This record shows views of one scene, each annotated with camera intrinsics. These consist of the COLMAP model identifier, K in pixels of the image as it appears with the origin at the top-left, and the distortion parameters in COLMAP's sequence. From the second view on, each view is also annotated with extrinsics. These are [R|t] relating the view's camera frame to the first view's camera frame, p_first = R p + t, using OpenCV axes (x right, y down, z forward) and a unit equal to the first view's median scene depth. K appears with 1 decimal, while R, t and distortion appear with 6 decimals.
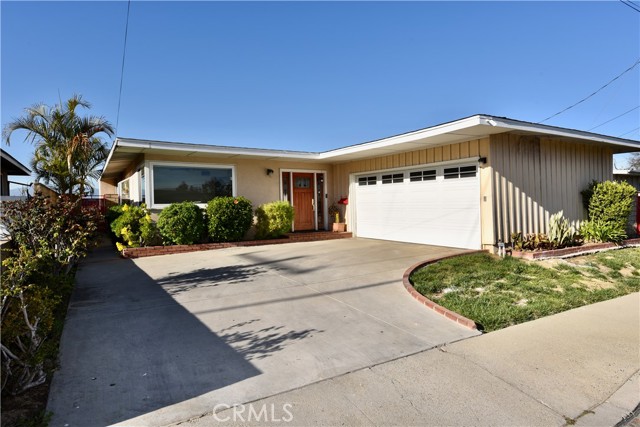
lens RADIAL K [[373.3, 0, 320.5], [0, 373.3, 215.7], [0, 0, 1]] dist [0.017419, -0.004884]
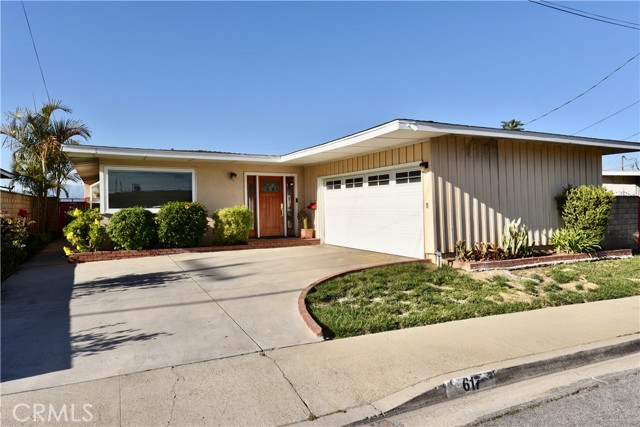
lens RADIAL K [[412.4, 0, 323.6], [0, 412.4, 212.2], [0, 0, 1]] dist [0.023823, 0.001509]
pose [[0.996574, 0.004893, -0.082561, 0.230693], [-0.006309, 0.999837, -0.016898, -0.007183], [0.082465, 0.017361, 0.996443, -0.056196]]
